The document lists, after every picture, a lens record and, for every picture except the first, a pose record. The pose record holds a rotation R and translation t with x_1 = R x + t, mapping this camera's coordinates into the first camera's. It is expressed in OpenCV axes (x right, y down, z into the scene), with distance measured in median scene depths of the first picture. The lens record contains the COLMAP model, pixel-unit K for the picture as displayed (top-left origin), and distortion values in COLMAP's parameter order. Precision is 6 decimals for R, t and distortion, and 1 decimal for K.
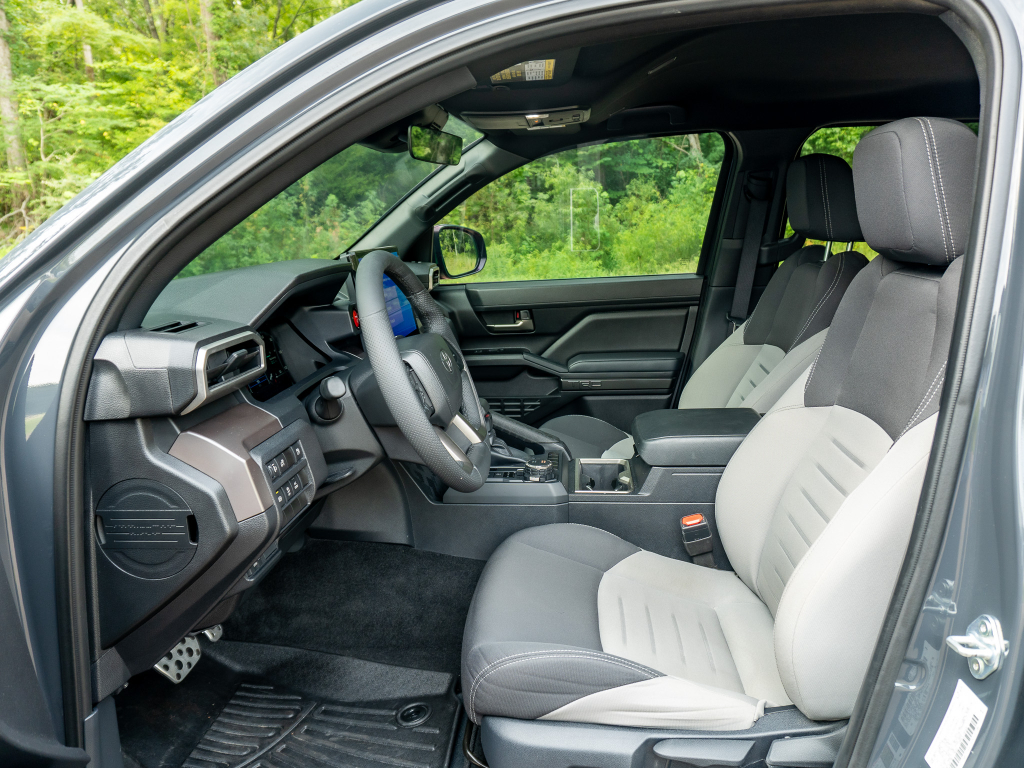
lens RADIAL K [[767.0, 0, 519.3], [0, 767.0, 396.7], [0, 0, 1]] dist [-0.015691, -0.004293]
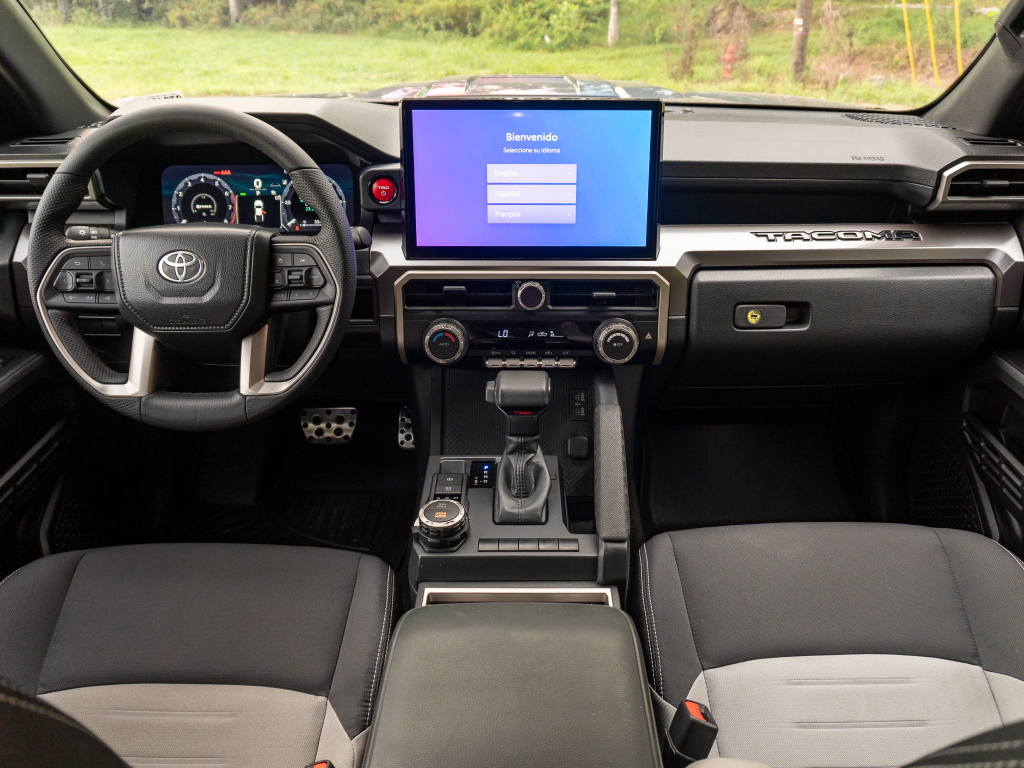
lens RADIAL K [[767.0, 0, 527.0], [0, 767.0, 383.7], [0, 0, 1]] dist [-0.015691, -0.004293]
pose [[0.066759, 0.482785, -0.873191, 0.336665], [-0.225908, 0.859731, 0.458071, -0.193507], [0.971858, 0.166680, 0.166460, 0.634082]]
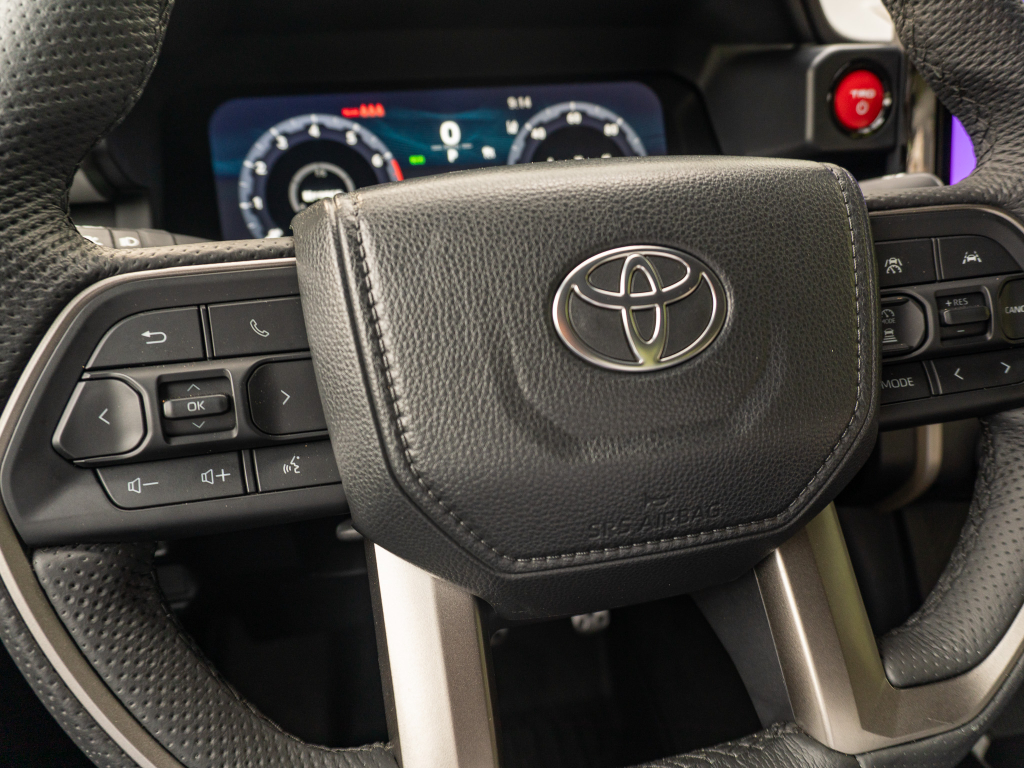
lens RADIAL K [[767.0, 0, 509.7], [0, 767.0, 390.6], [0, 0, 1]] dist [-0.015691, -0.004293]
pose [[0.286028, 0.394172, -0.873394, 0.035173], [-0.198232, 0.916097, 0.348526, -0.045167], [0.937493, 0.073447, 0.340167, 0.468257]]
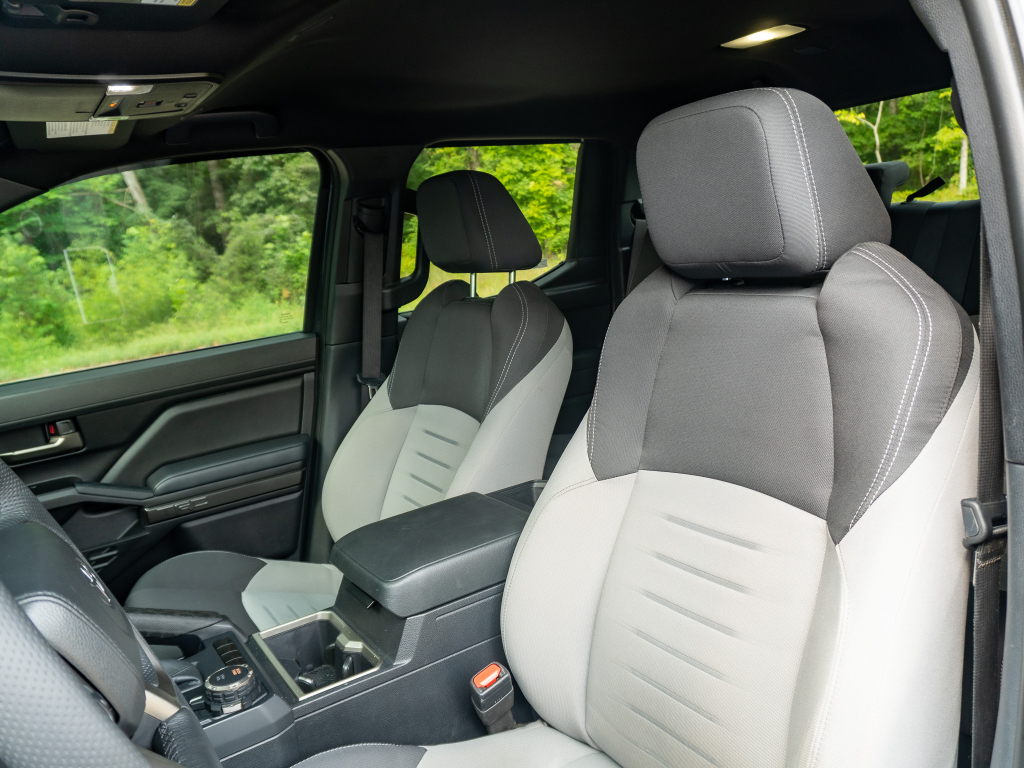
lens RADIAL K [[767.0, 0, 517.1], [0, 767.0, 389.9], [0, 0, 1]] dist [-0.015691, -0.004293]
pose [[0.779252, -0.171132, 0.602894, -0.078483], [0.215811, 0.976433, -0.001778, -0.053109], [-0.588381, 0.131497, 0.797820, 0.249694]]
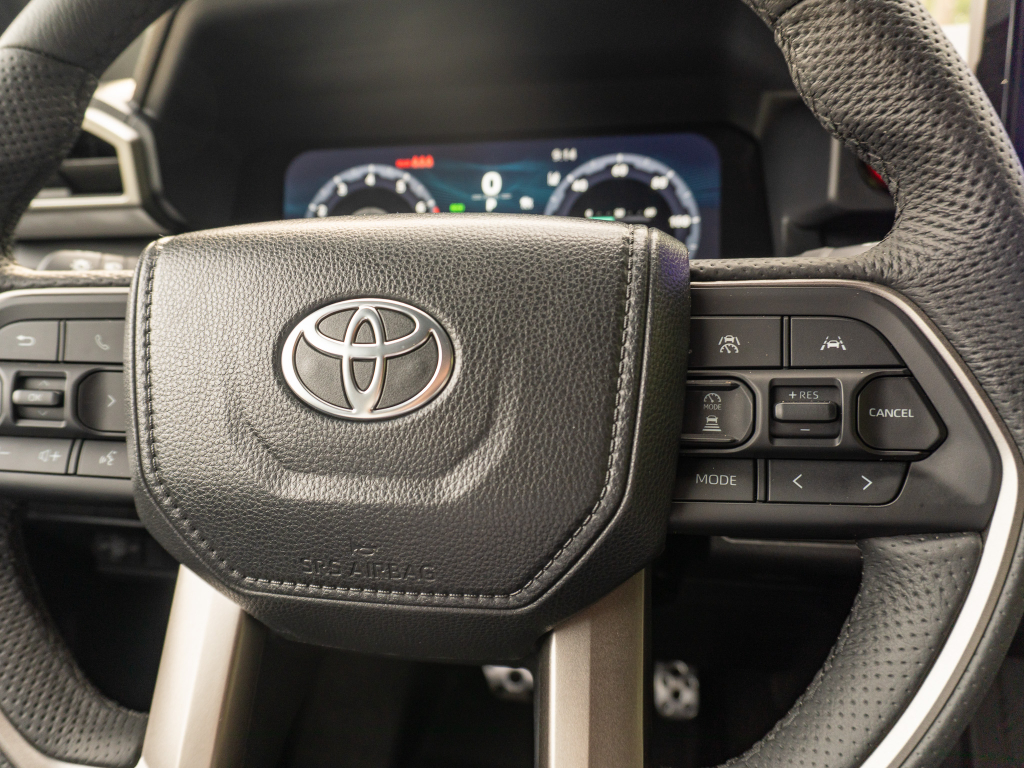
lens RADIAL K [[767.0, 0, 448.0], [0, 767.0, 391.3], [0, 0, 1]] dist [-0.015691, -0.004293]
pose [[-0.132429, 0.357059, -0.924647, 0.043717], [-0.175989, 0.909571, 0.376442, -0.060099], [0.975444, 0.212580, -0.057615, 0.534723]]
